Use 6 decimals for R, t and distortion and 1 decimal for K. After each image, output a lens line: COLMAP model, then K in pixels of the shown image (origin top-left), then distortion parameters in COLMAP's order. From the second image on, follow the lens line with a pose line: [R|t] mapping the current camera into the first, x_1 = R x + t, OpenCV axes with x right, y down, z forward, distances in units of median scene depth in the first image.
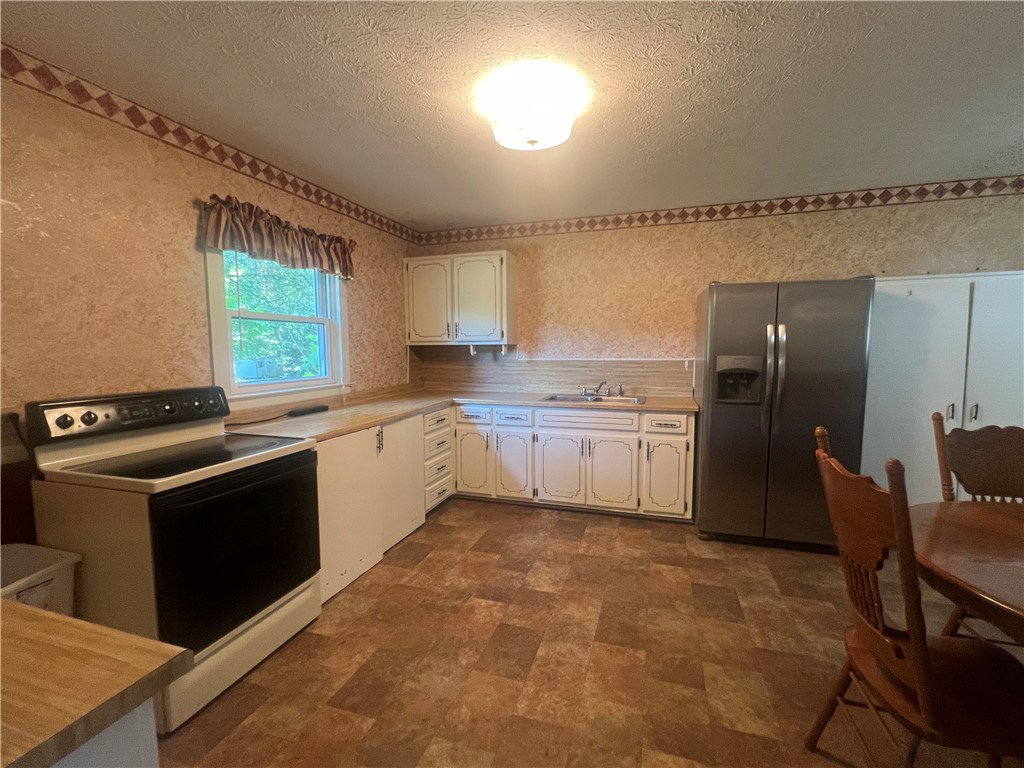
lens RADIAL K [[448.8, 0, 511.6], [0, 448.8, 383.8], [0, 0, 1]] dist [0.002926, -0.000263]
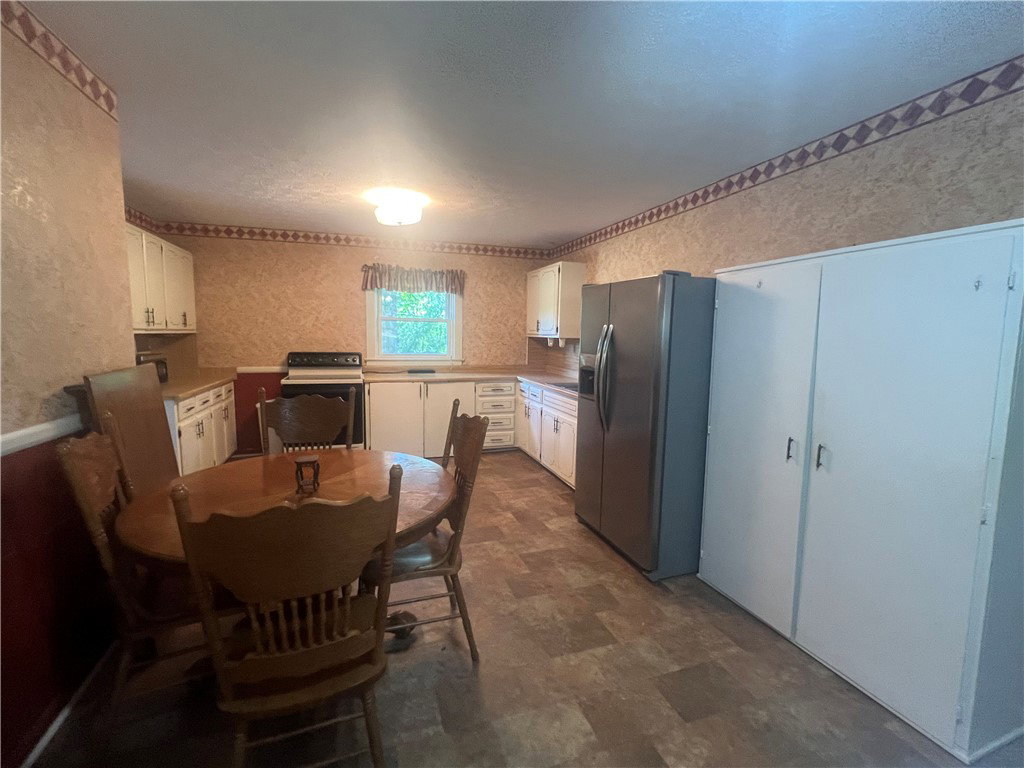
lens RADIAL K [[448.8, 0, 512.8], [0, 448.8, 382.8], [0, 0, 1]] dist [0.002926, -0.000263]
pose [[0.602377, 0.107157, -0.790986, 1.009223], [-0.089146, 0.993780, 0.066741, -0.040265], [0.793218, 0.030310, 0.608183, 0.170759]]
